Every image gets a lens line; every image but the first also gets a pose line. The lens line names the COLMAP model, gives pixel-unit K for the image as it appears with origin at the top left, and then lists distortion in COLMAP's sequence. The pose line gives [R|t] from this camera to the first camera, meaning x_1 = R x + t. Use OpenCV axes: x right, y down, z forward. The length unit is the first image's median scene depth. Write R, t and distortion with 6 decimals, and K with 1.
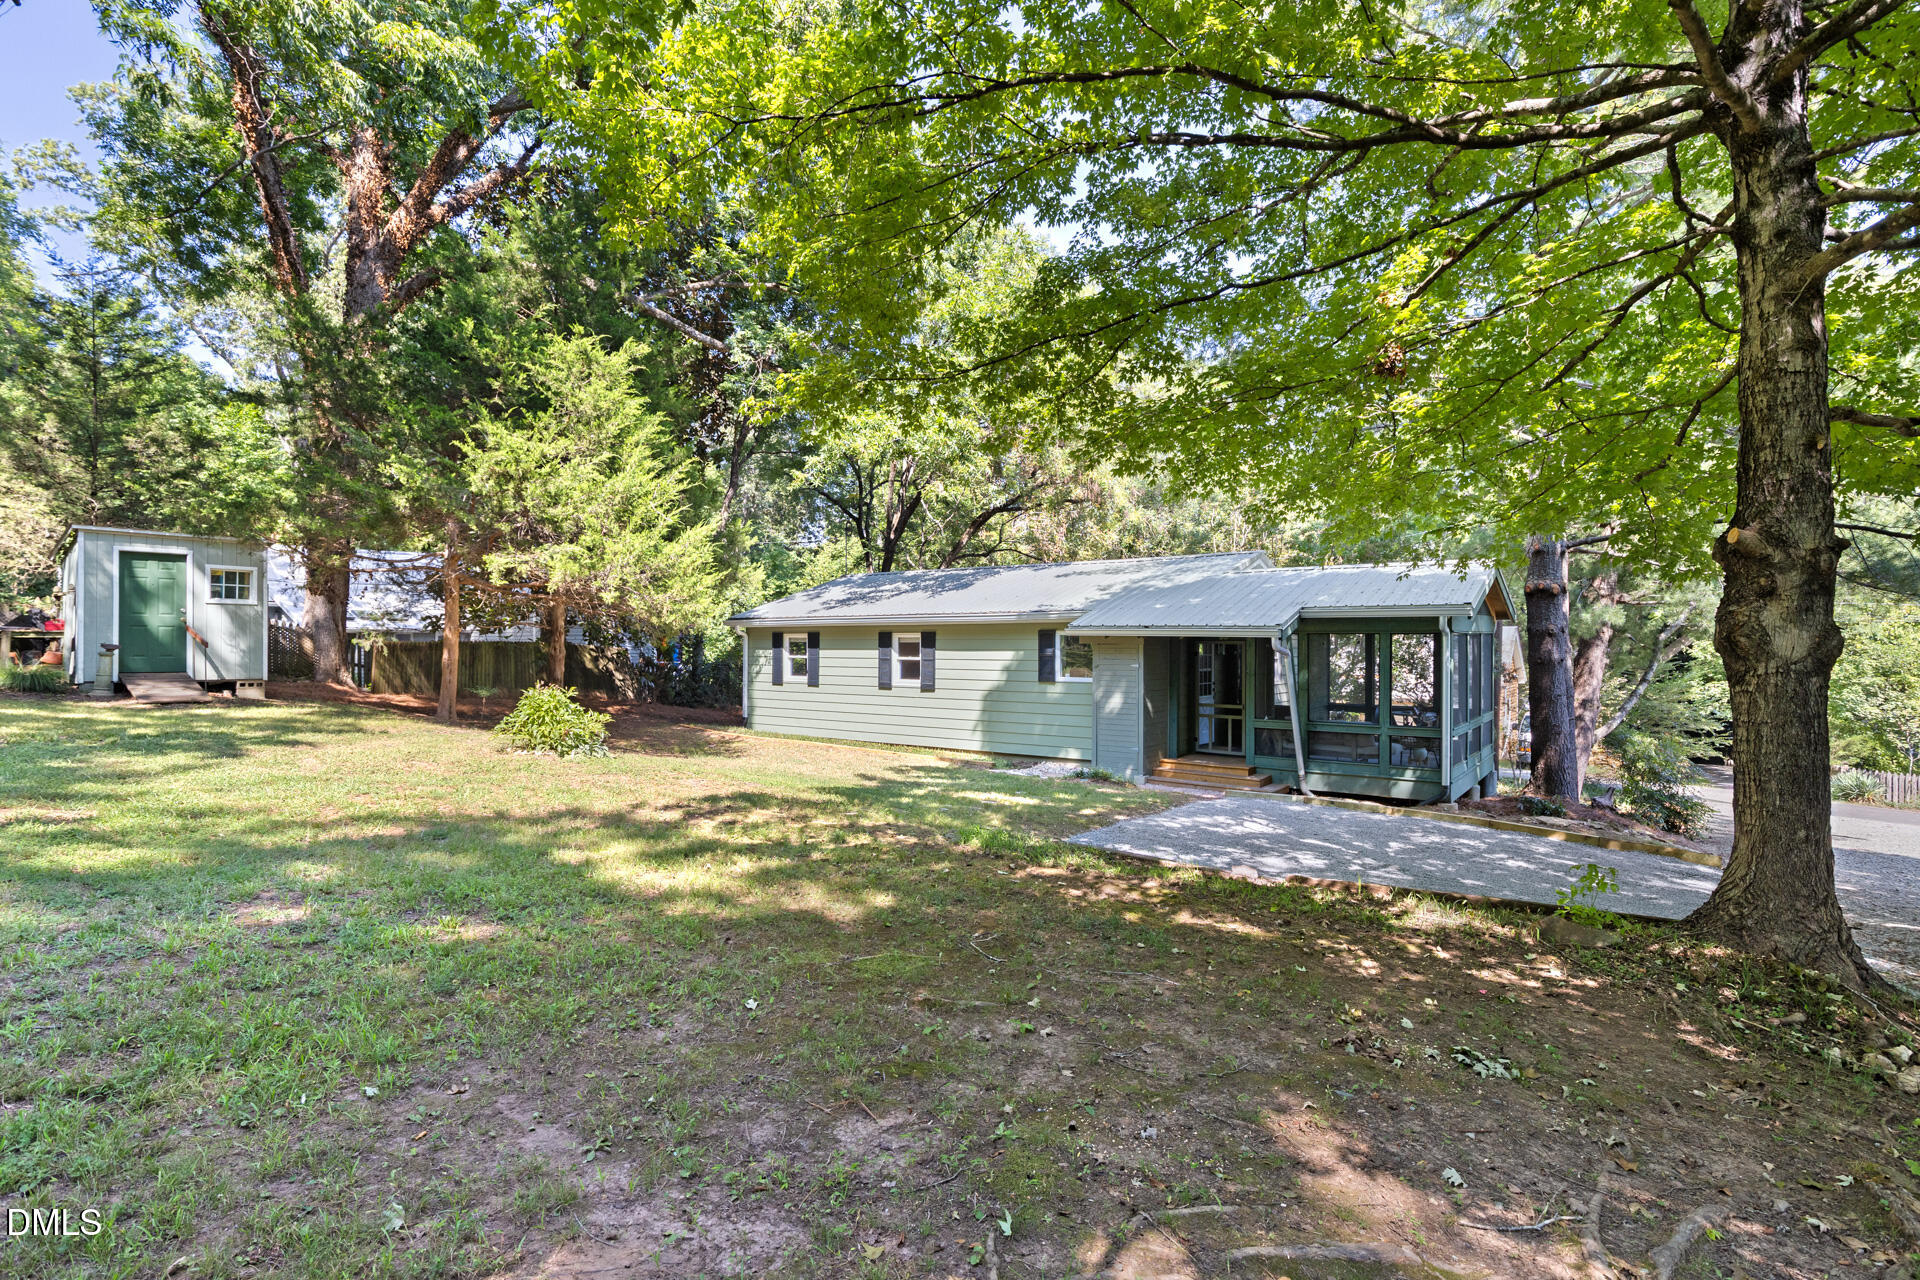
lens RADIAL K [[955.2, 0, 968.2], [0, 955.2, 651.7], [0, 0, 1]] dist [0.001179, 0.000036]
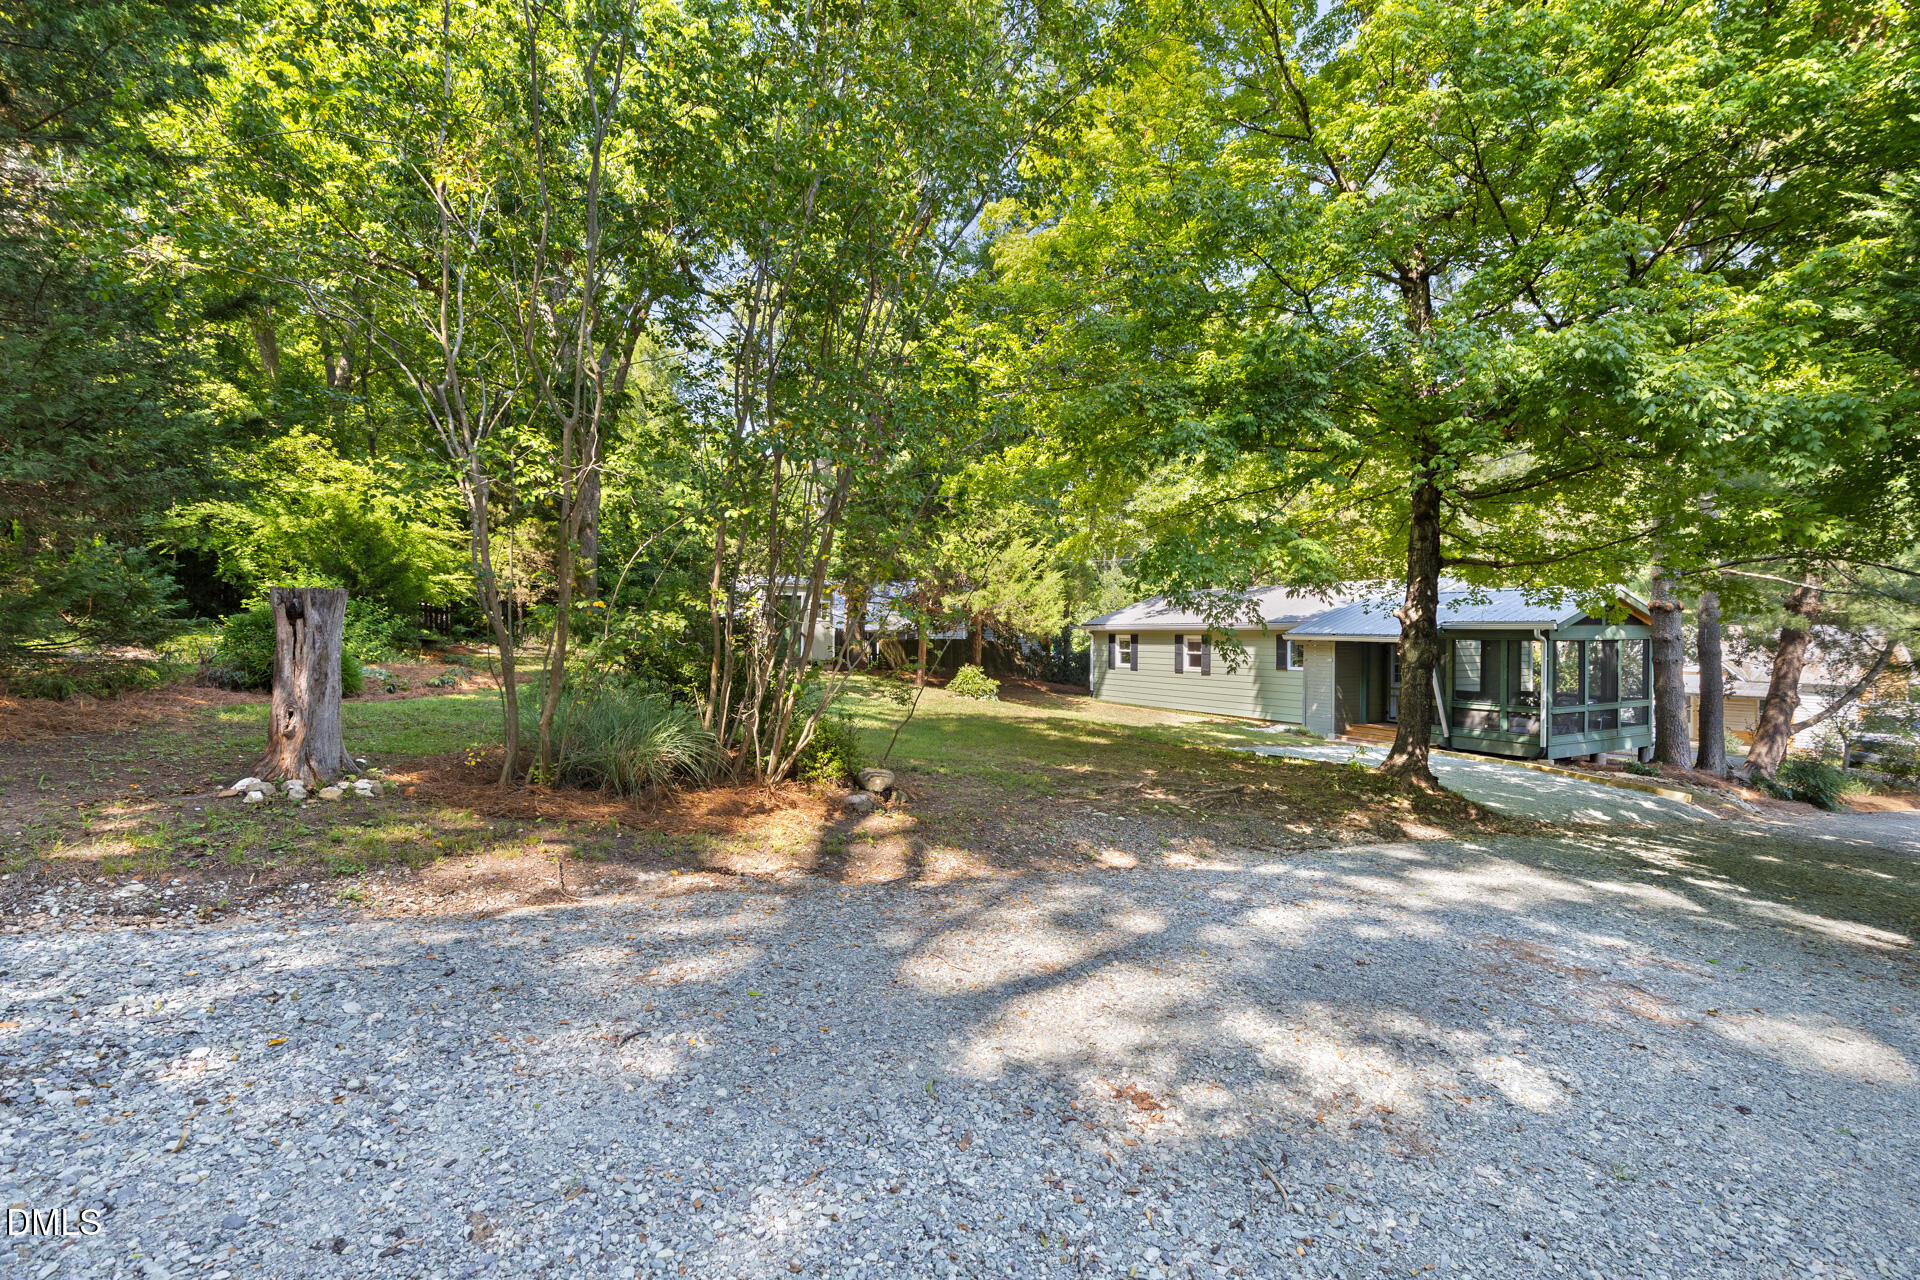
lens RADIAL K [[909.2, 0, 960.7], [0, 909.2, 640.6], [0, 0, 1]] dist [0.001069, -0.000263]
pose [[0.909459, 0.006515, -0.415743, 0.198045], [-0.005991, 0.999979, 0.002563, -0.013116], [0.415750, 0.000160, 0.909479, -0.441727]]
